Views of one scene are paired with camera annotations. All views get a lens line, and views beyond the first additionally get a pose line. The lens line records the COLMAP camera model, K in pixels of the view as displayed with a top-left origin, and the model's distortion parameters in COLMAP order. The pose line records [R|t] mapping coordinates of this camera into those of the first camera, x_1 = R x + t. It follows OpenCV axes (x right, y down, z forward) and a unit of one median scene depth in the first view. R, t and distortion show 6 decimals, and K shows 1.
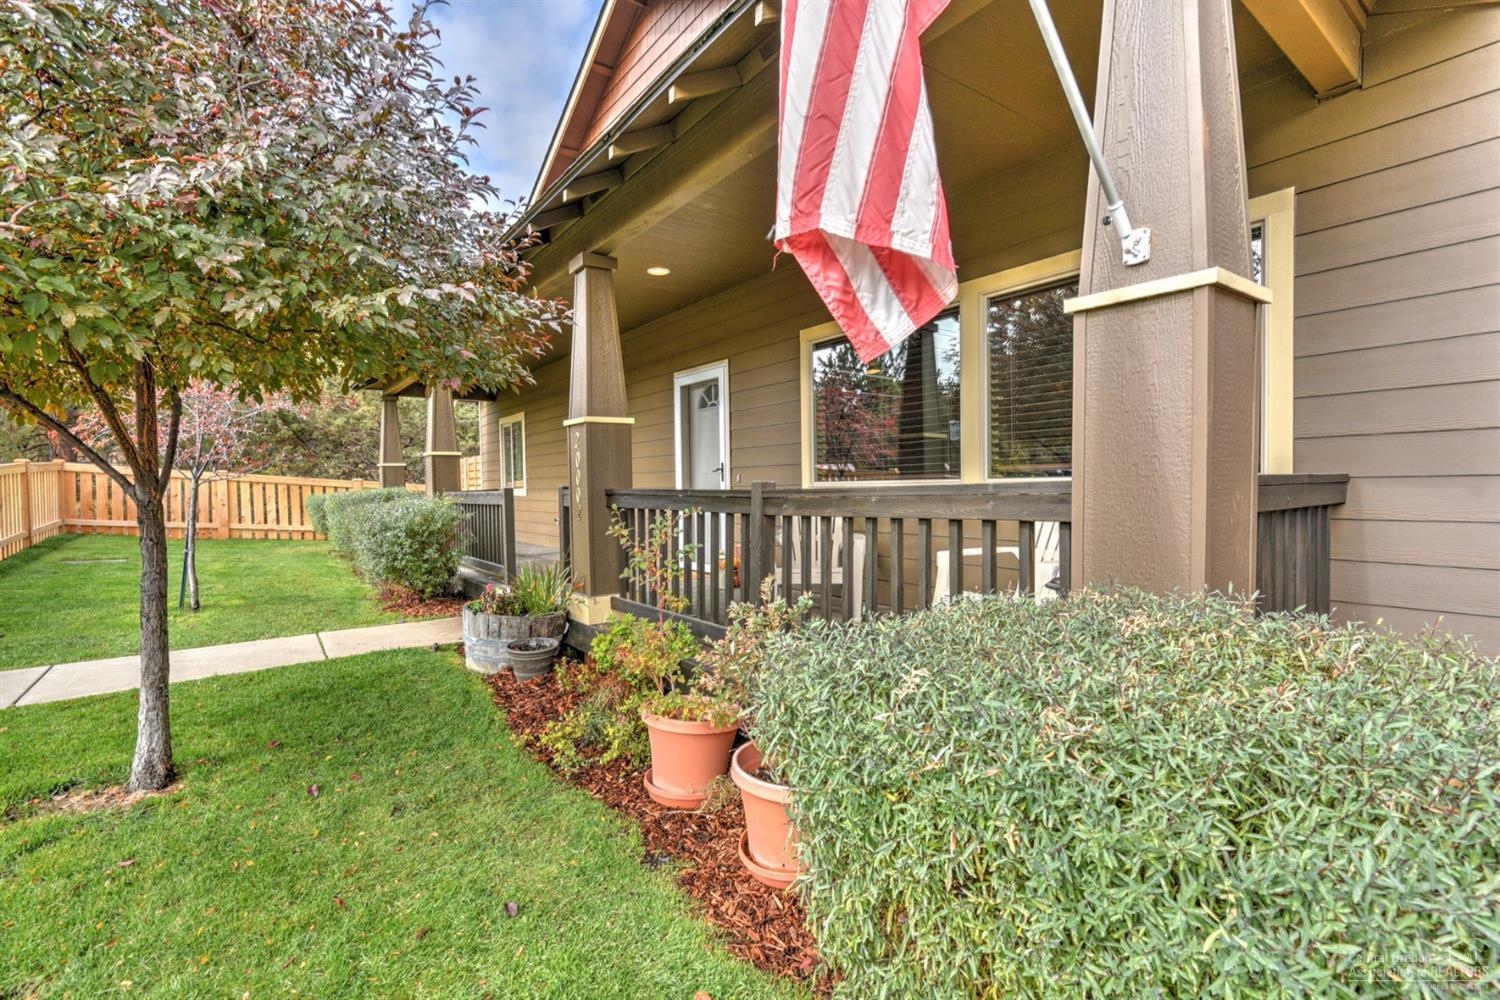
lens RADIAL K [[688.0, 0, 746.2], [0, 688.0, 498.2], [0, 0, 1]] dist [-0.001737, 0.000021]
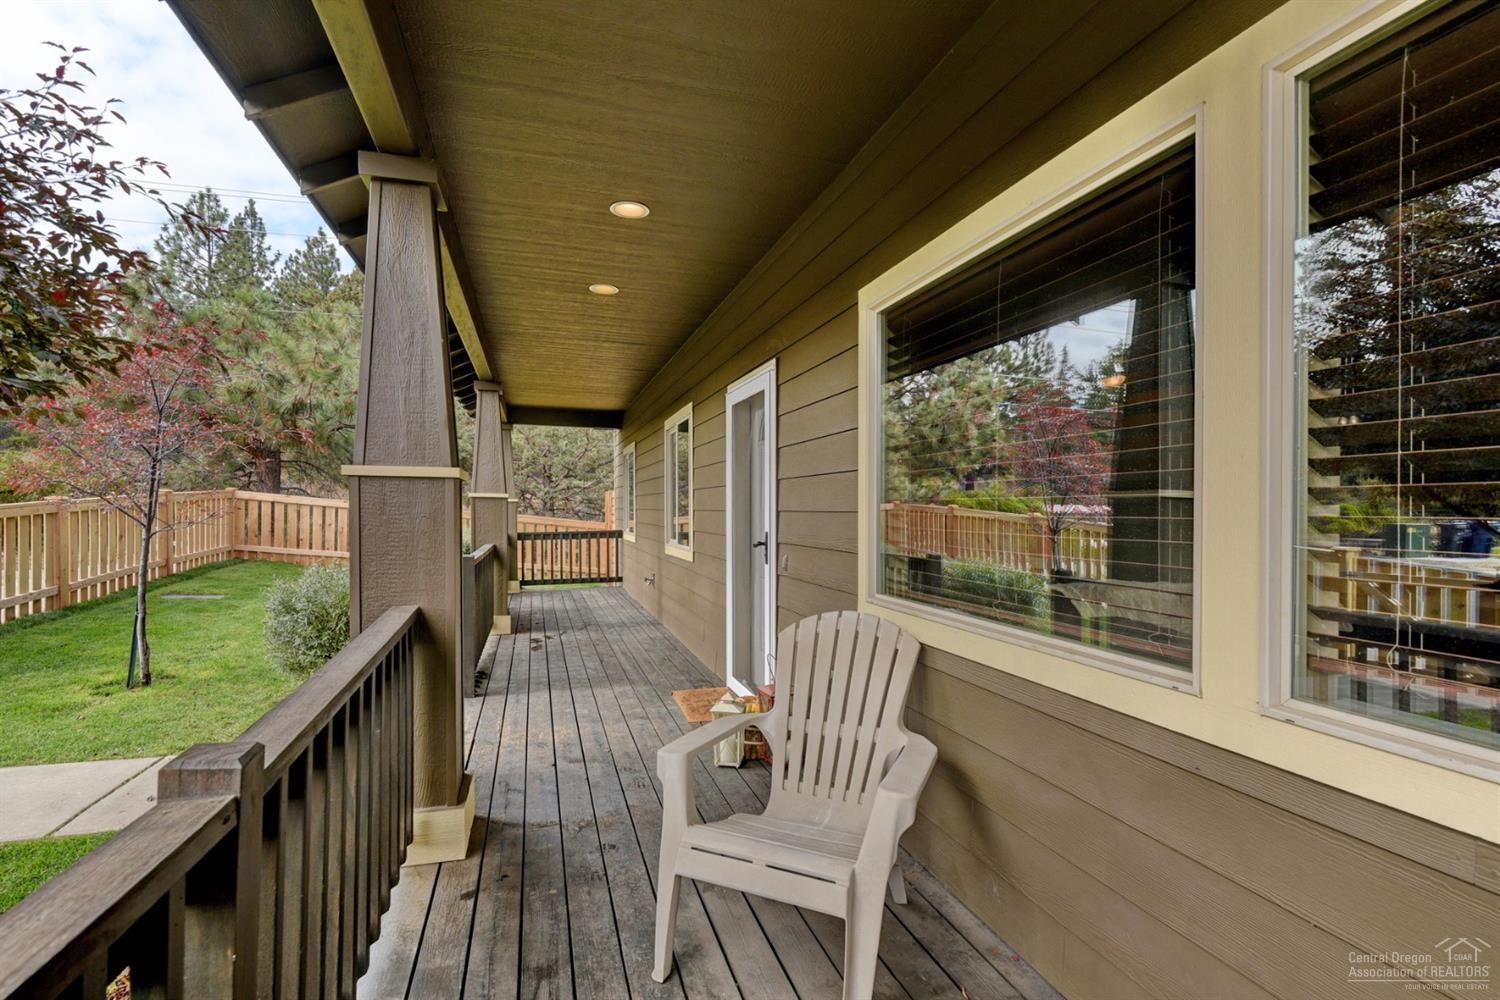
lens RADIAL K [[688.0, 0, 757.0], [0, 688.0, 506.8], [0, 0, 1]] dist [-0.001737, 0.000021]
pose [[0.937768, 0.031612, -0.345821, 0.151087], [-0.037553, 0.999240, -0.010490, -0.062725], [0.345226, 0.022824, 0.938242, 0.409672]]
